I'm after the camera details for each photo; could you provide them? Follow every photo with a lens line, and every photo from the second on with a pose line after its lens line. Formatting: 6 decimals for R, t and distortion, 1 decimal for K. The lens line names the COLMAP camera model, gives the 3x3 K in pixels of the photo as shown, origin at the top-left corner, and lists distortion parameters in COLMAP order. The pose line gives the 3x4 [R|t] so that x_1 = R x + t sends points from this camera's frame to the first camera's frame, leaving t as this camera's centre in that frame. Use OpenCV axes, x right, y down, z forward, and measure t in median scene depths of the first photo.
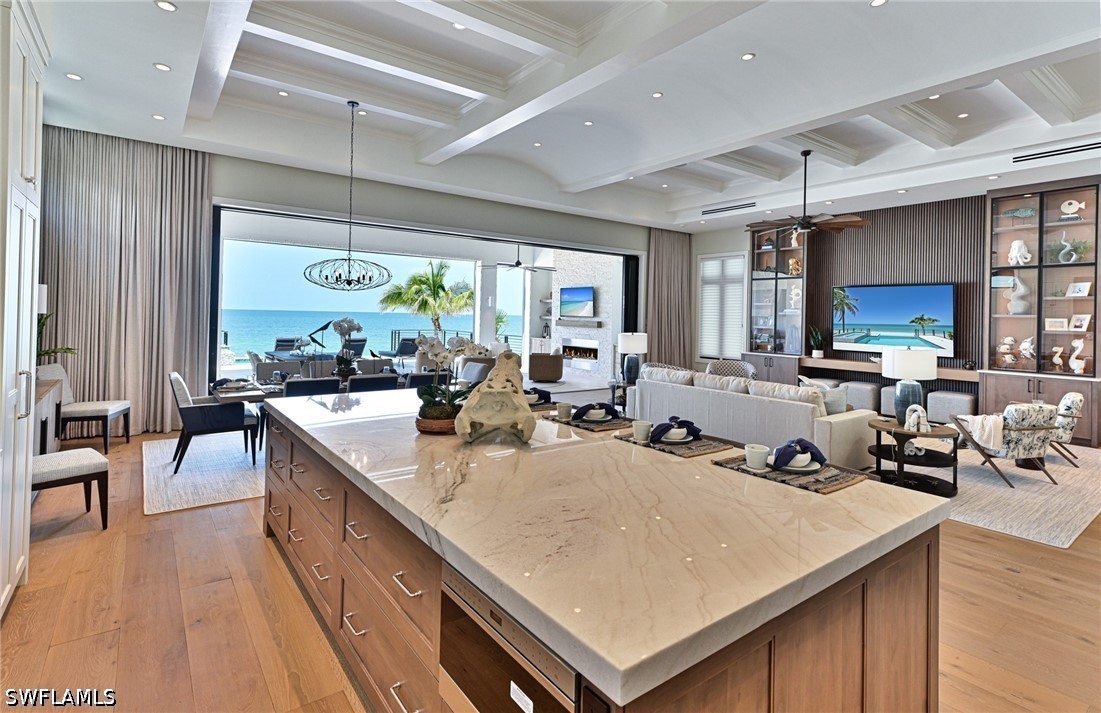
lens RADIAL K [[540.7, 0, 548.2], [0, 540.7, 320.0], [0, 0, 1]] dist [0.003501, 0.000103]
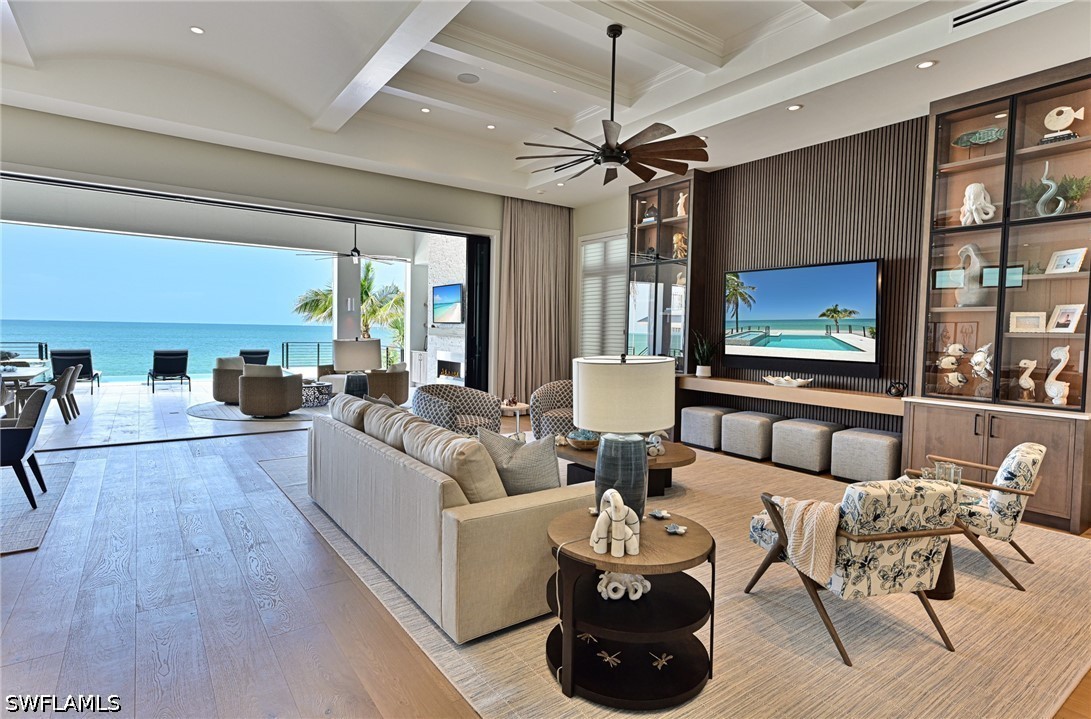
lens RADIAL K [[569.7, 0, 550.0], [0, 569.7, 365.4], [0, 0, 1]] dist [-0.000562, -0.000047]
pose [[0.999895, 0.000414, -0.014473, 0.409792], [0.000355, 0.998588, 0.053113, 0.021898], [0.014475, -0.053112, 0.998484, 0.355563]]
